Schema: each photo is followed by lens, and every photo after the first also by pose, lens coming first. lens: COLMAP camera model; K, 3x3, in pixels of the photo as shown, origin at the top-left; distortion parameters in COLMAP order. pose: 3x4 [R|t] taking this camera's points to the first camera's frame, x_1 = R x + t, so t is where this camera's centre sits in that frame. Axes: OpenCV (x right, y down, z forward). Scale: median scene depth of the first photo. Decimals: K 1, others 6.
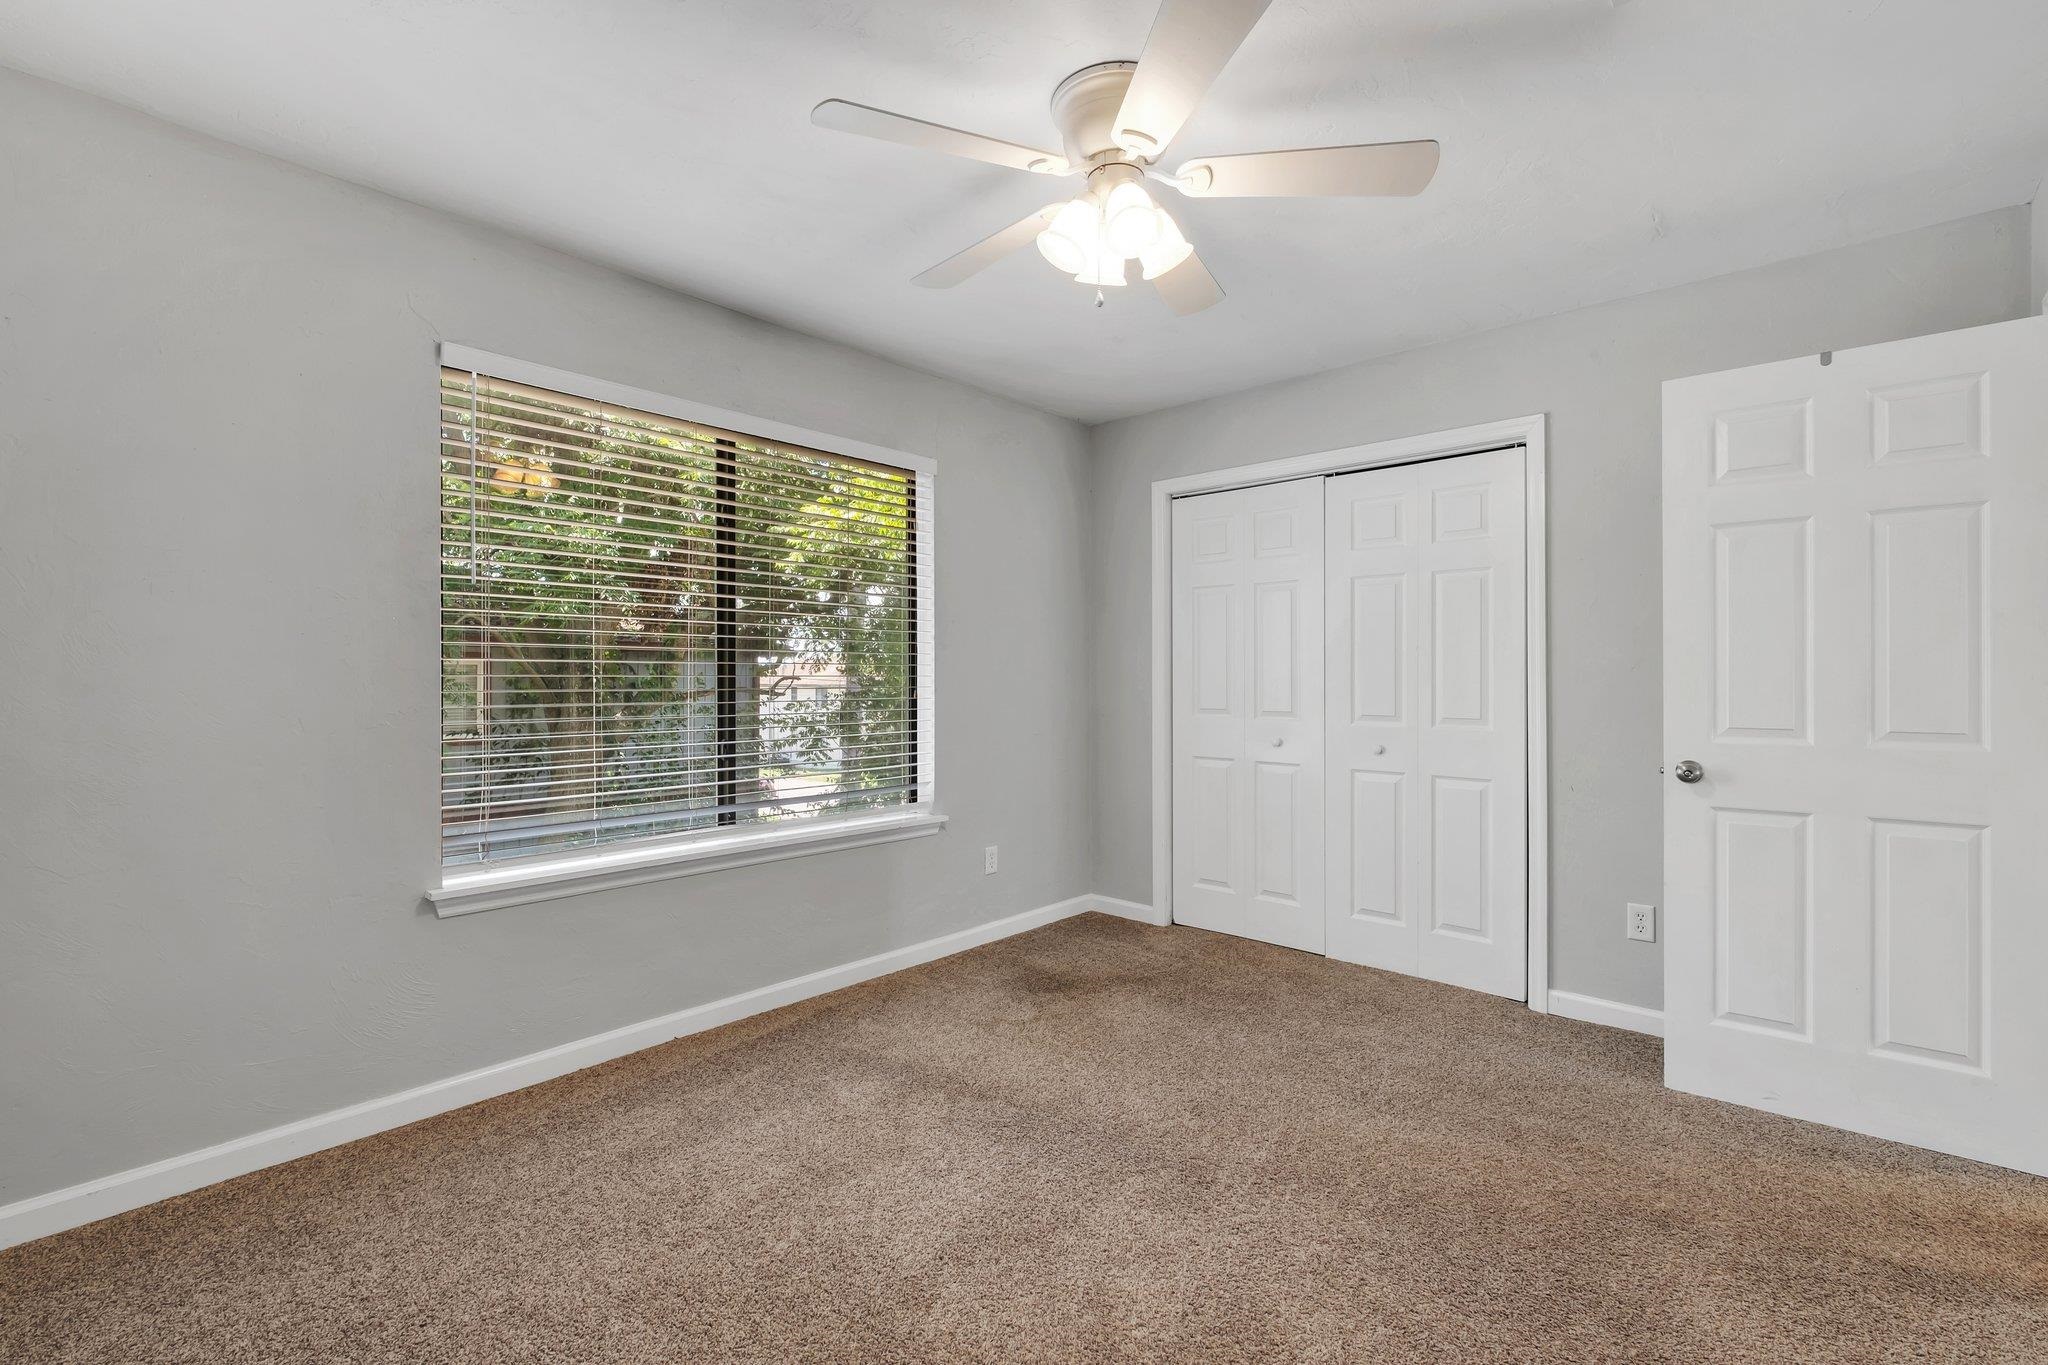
lens RADIAL K [[902.3, 0, 1018.4], [0, 902.3, 681.9], [0, 0, 1]] dist [0.001056, -0.000398]
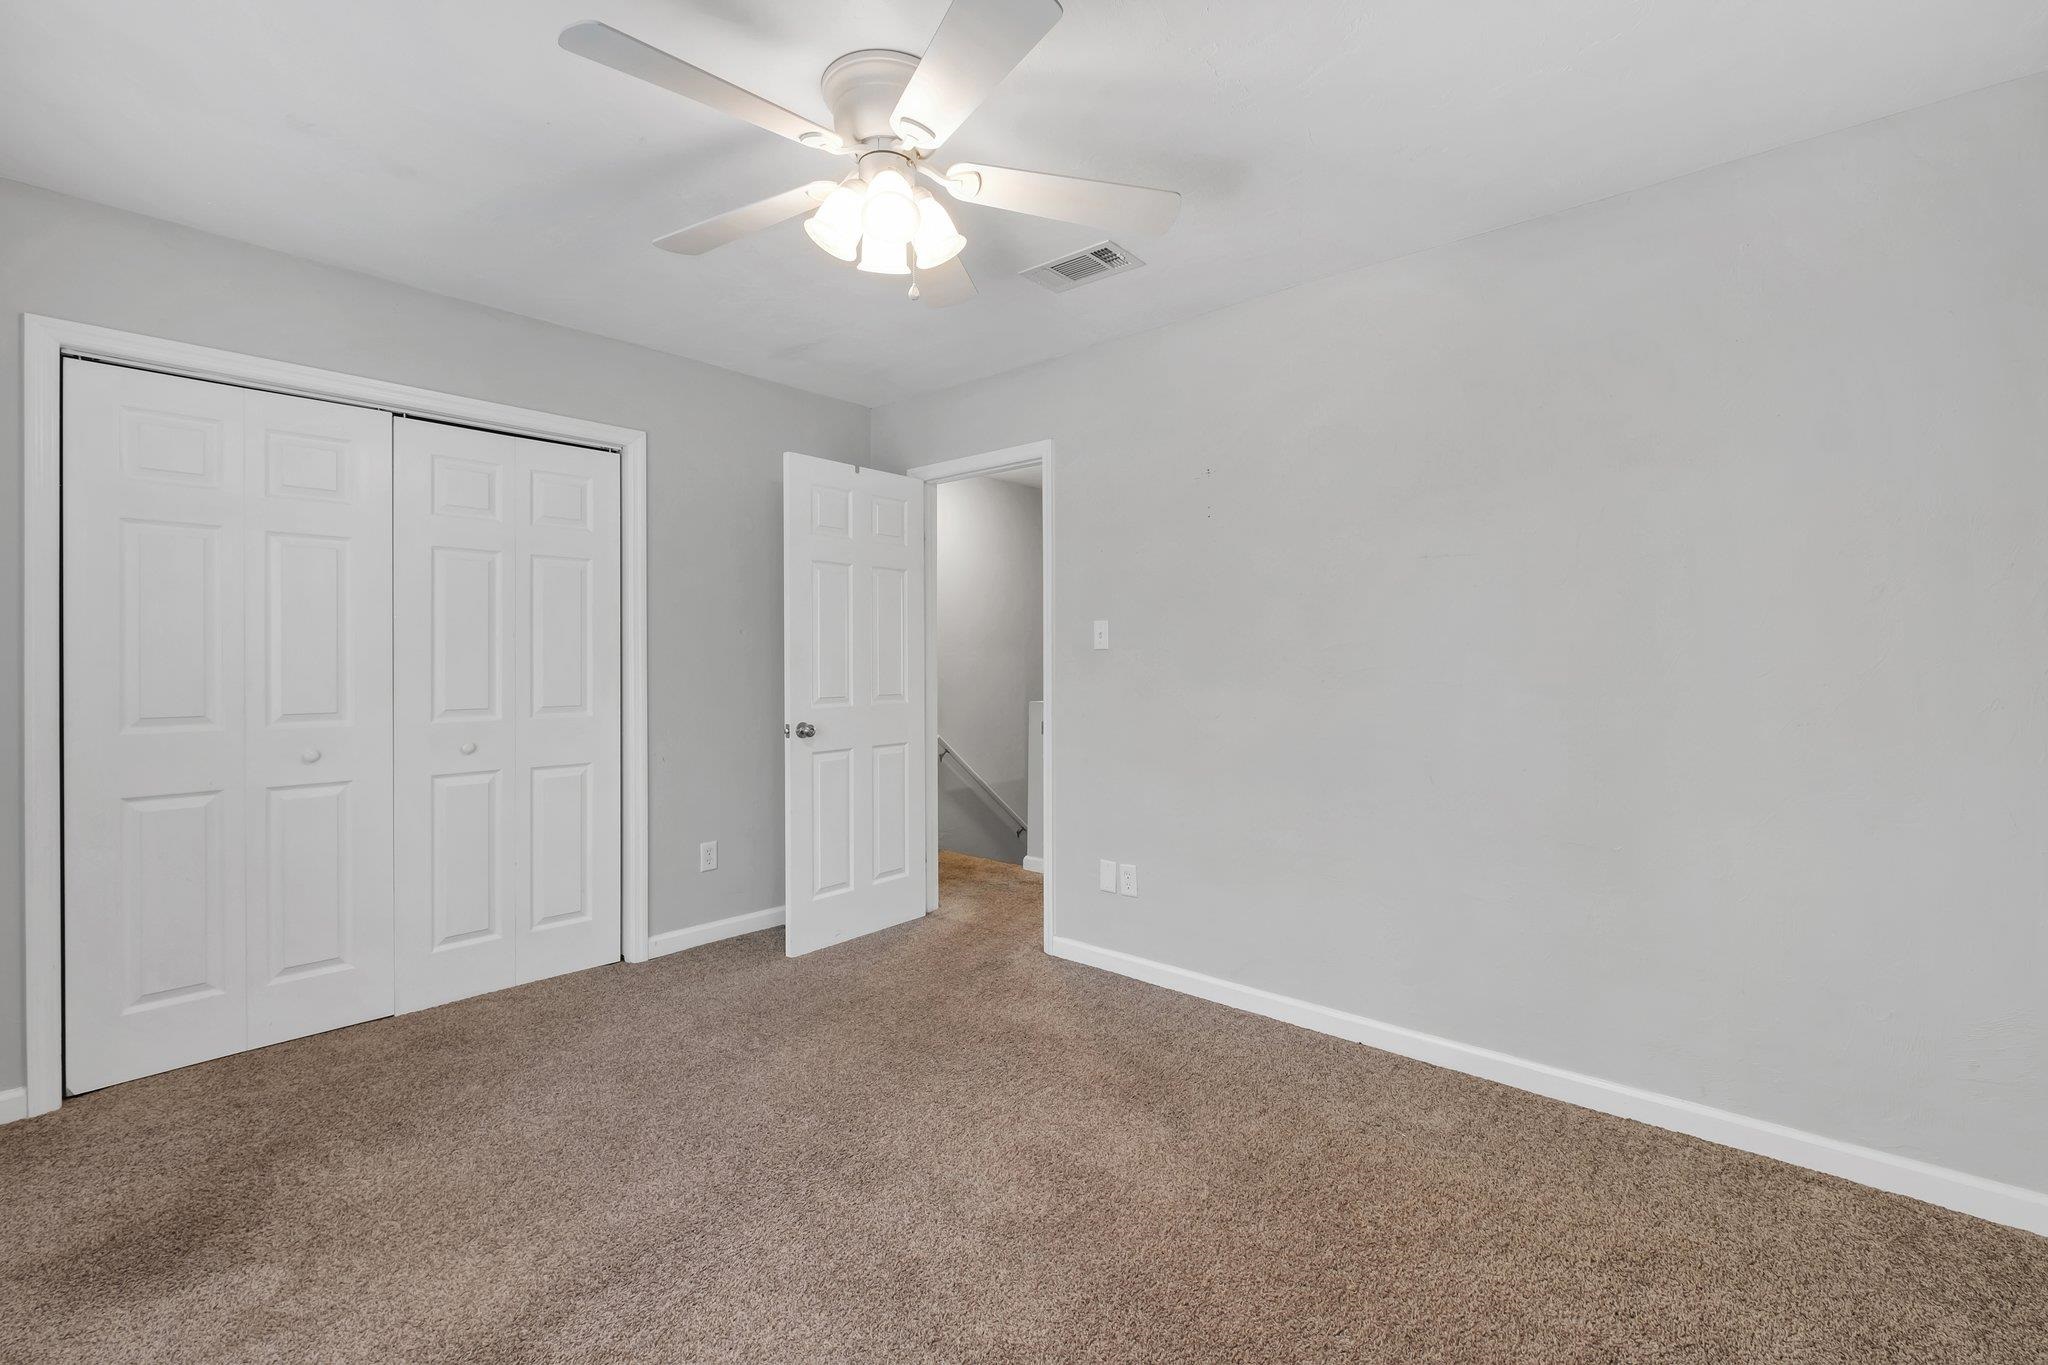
lens RADIAL K [[902.3, 0, 1016.3], [0, 902.3, 667.4], [0, 0, 1]] dist [0.001056, -0.000398]
pose [[-0.020806, -0.008229, 0.999750, -0.528610], [0.008737, 0.999926, 0.008413, -0.006695], [-0.999745, 0.008910, -0.020732, 0.524039]]
